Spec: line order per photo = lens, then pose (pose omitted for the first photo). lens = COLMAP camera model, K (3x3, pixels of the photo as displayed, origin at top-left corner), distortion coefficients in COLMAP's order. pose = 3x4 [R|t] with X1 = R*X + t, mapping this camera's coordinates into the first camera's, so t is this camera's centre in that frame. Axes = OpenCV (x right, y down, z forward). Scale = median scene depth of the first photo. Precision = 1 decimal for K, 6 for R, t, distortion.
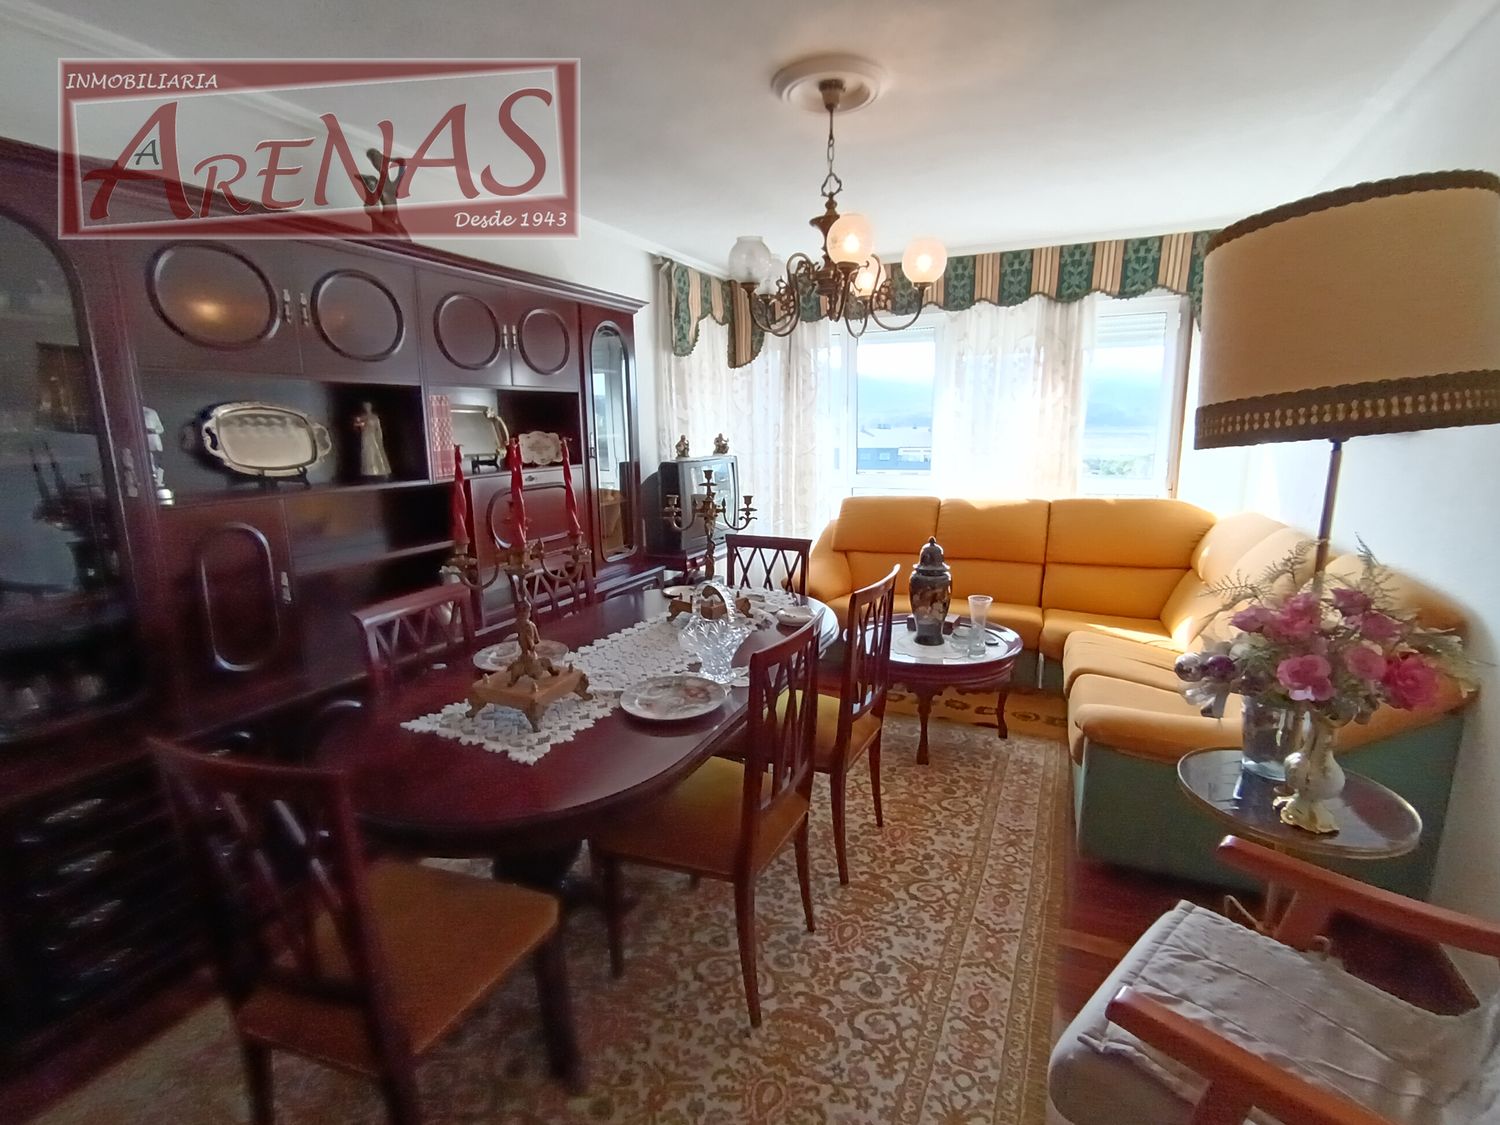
lens RADIAL K [[699.4, 0, 750.0], [0, 699.4, 562.5], [0, 0, 1]] dist [-0.007846, -0.000767]
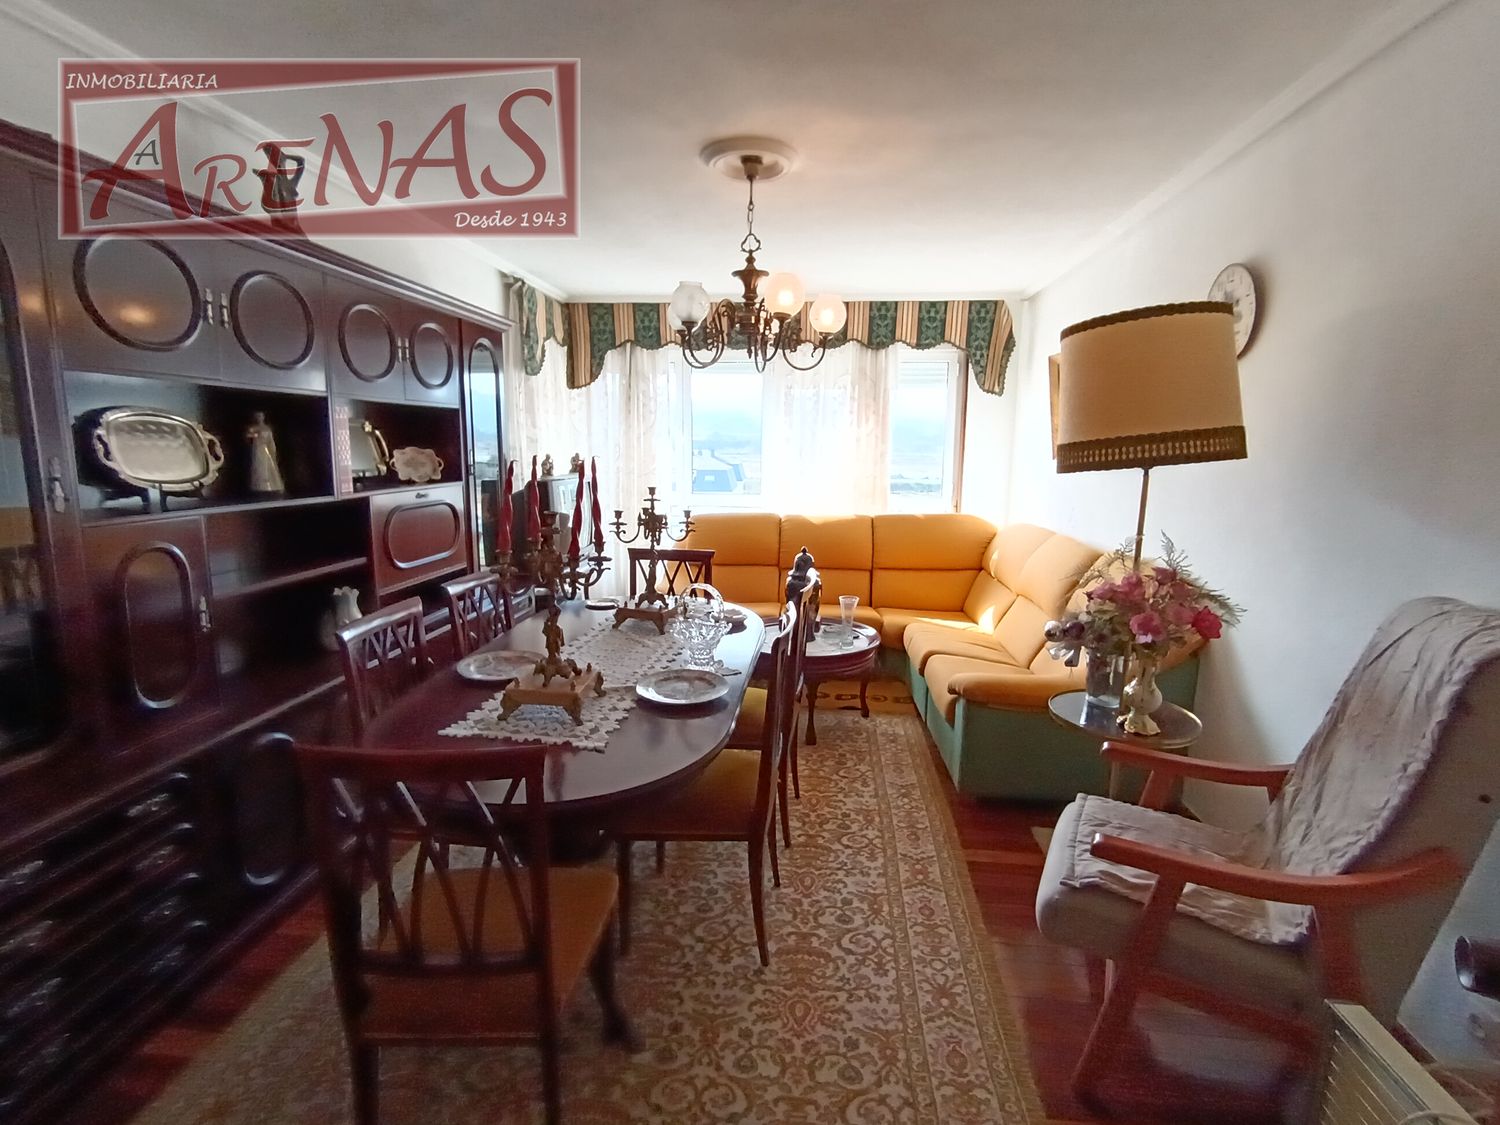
lens RADIAL K [[699.4, 0, 750.0], [0, 699.4, 562.5], [0, 0, 1]] dist [-0.007846, -0.000767]
pose [[0.946940, -0.028056, 0.320184, -0.208363], [0.037656, 0.999007, -0.023830, 0.013780], [-0.319197, 0.034623, 0.947056, -0.063536]]
